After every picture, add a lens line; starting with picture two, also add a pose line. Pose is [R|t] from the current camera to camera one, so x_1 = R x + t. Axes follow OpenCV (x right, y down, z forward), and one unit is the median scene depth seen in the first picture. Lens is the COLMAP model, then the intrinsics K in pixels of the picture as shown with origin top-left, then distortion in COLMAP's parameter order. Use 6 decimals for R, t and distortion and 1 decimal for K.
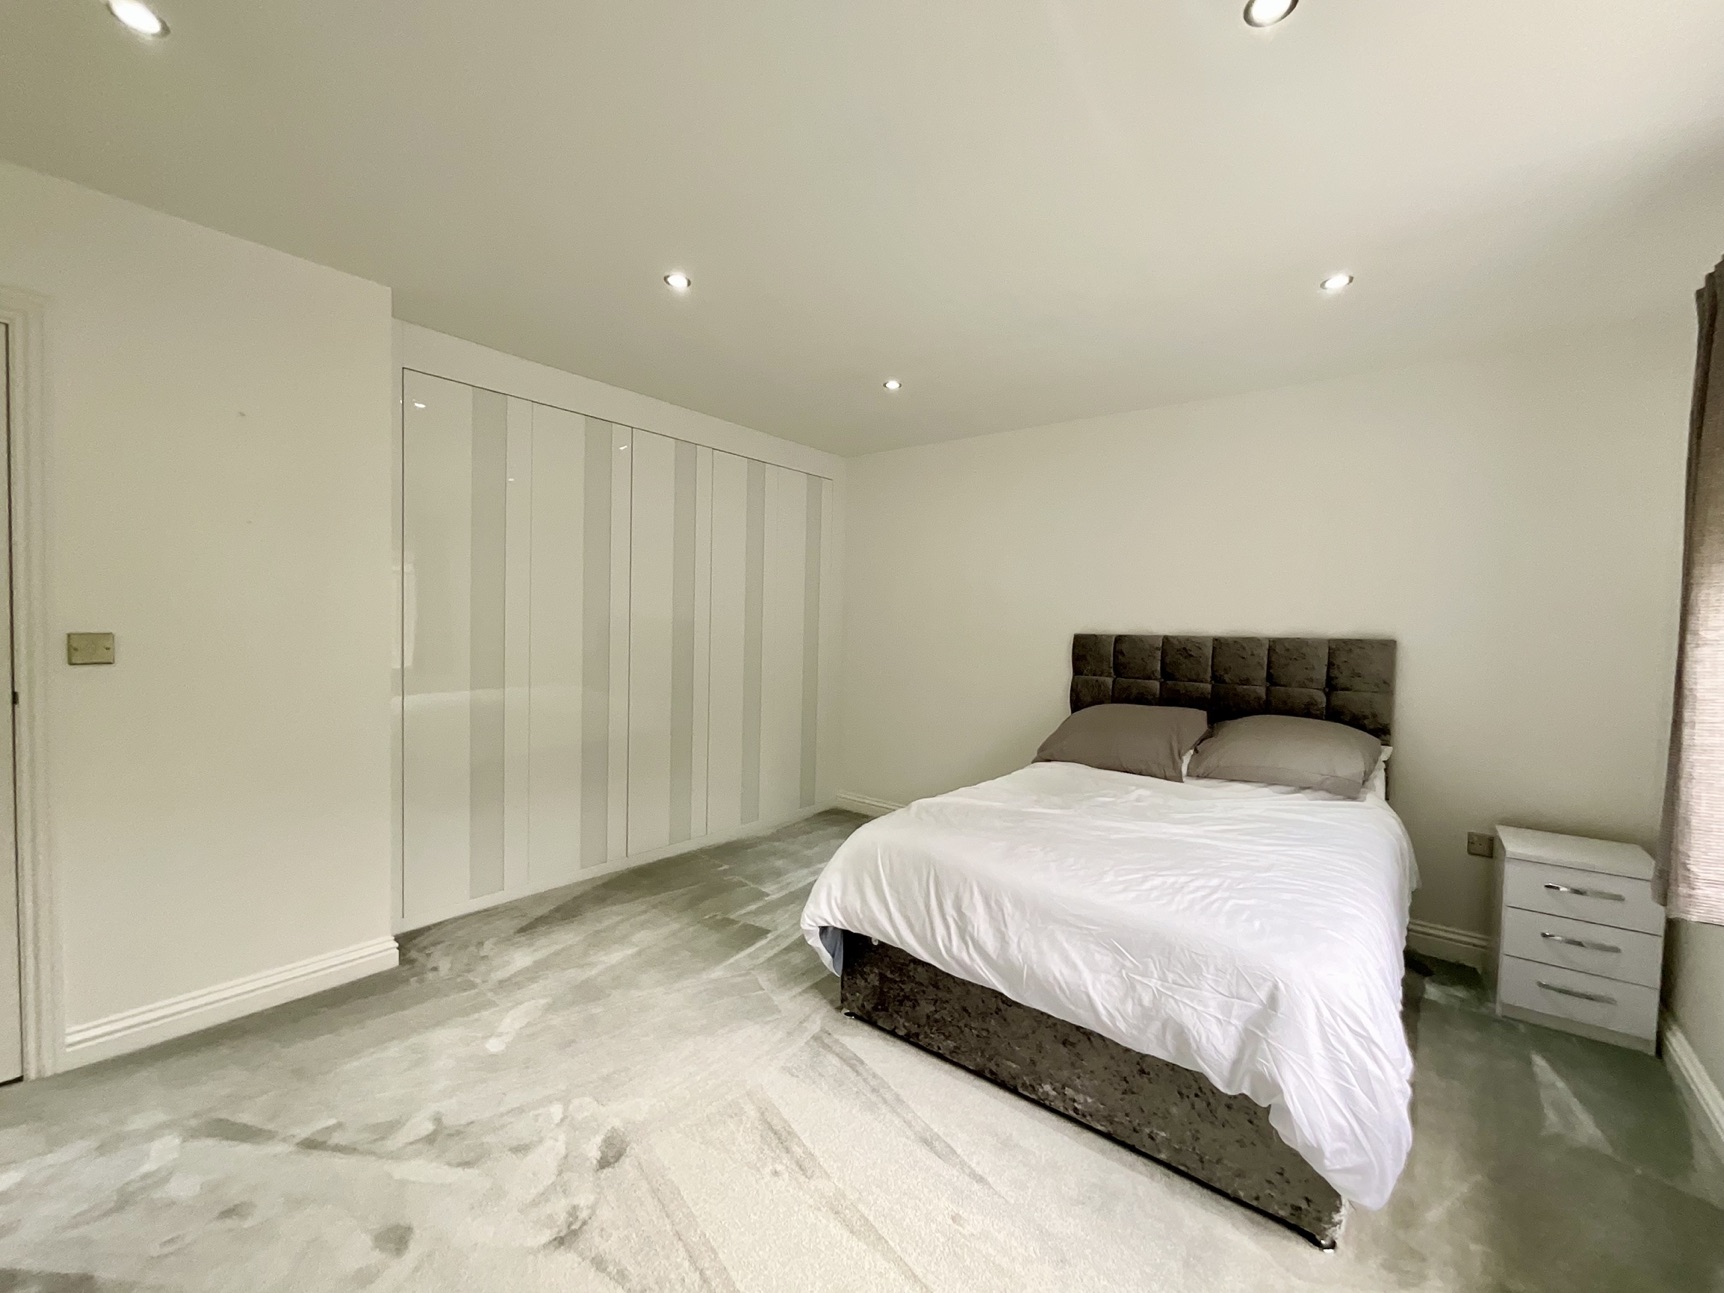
lens RADIAL K [[701.9, 0, 864.2], [0, 701.9, 640.2], [0, 0, 1]] dist [0.000866, -0.000710]
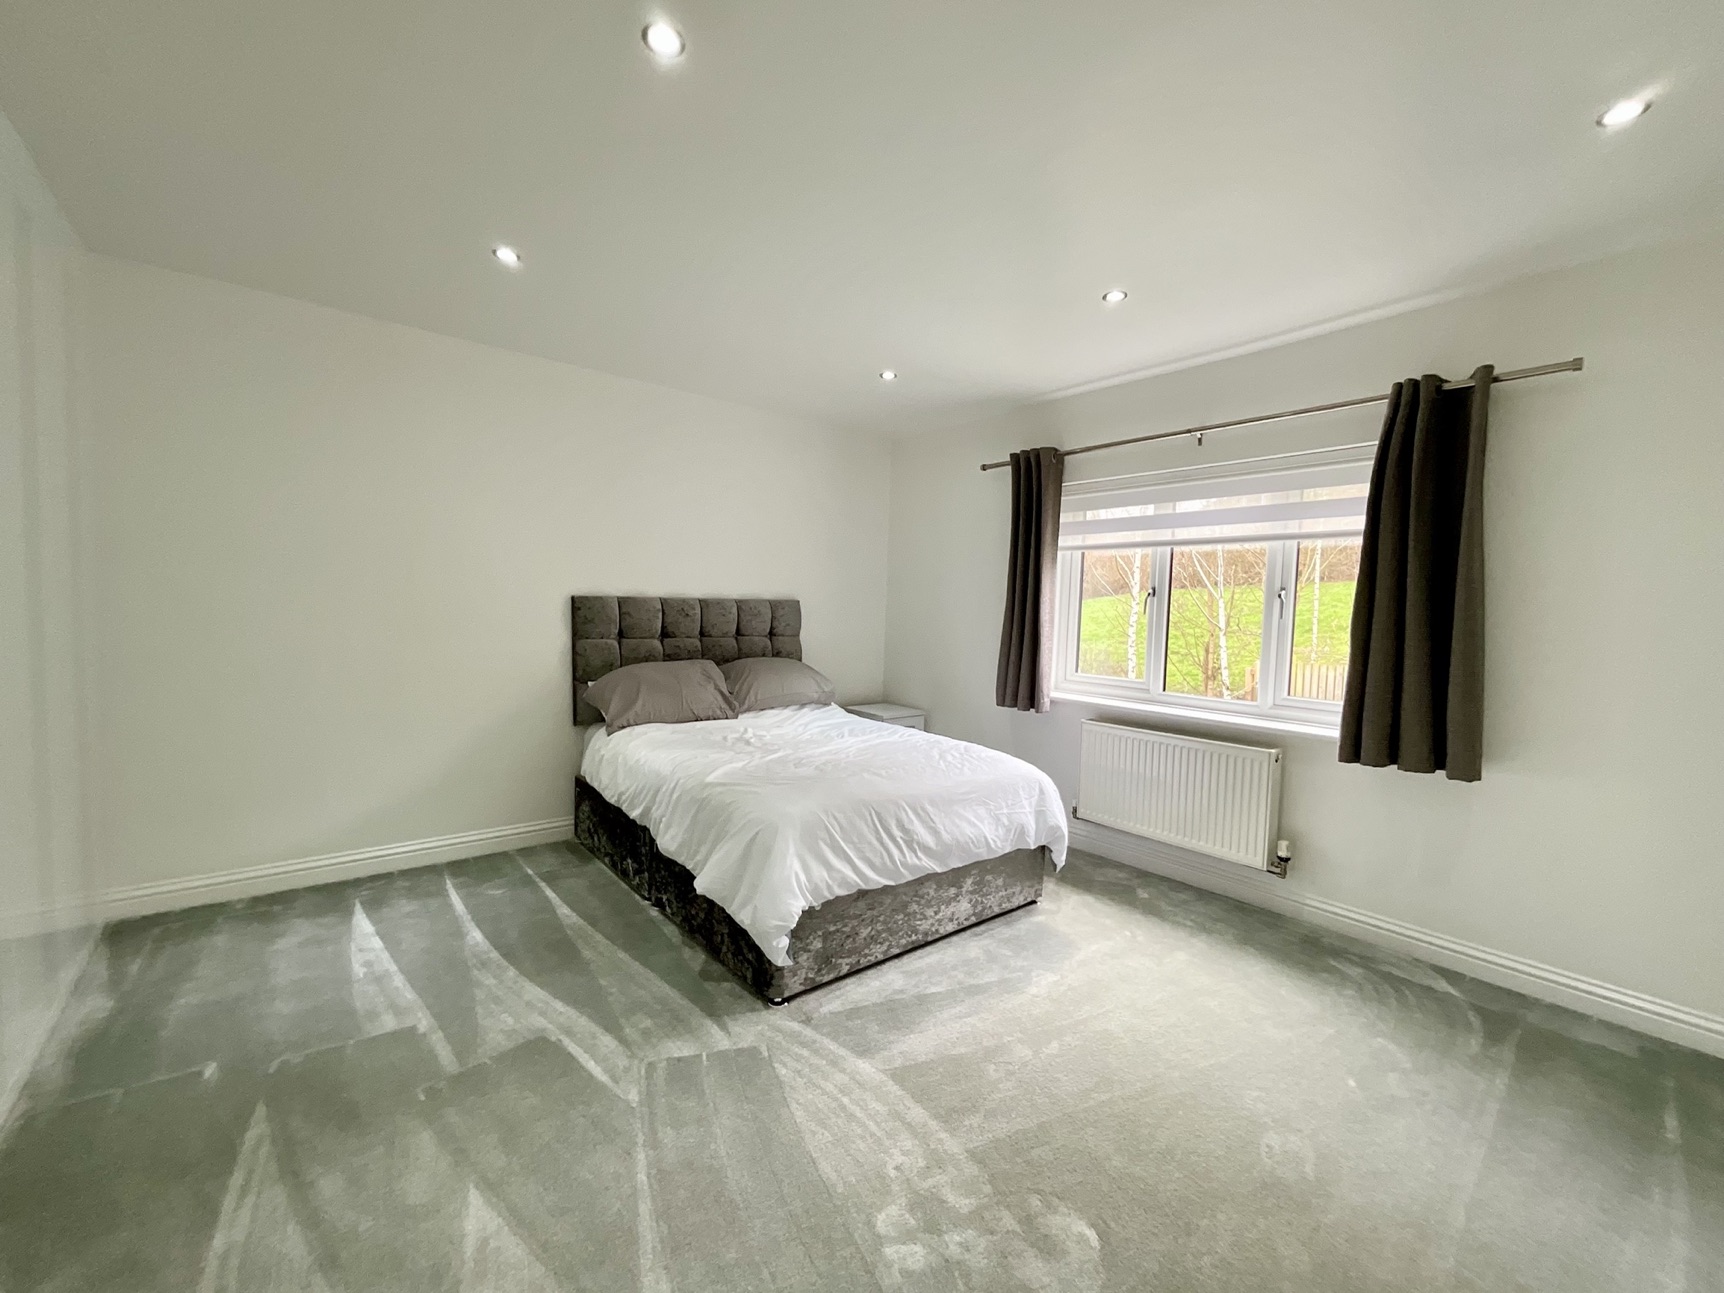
lens RADIAL K [[701.9, 0, 856.0], [0, 701.9, 648.1], [0, 0, 1]] dist [0.000866, -0.000710]
pose [[0.212016, -0.075386, 0.974354, -0.749739], [0.004144, 0.997081, 0.076242, -0.013125], [-0.977257, -0.012127, 0.211710, 0.599332]]
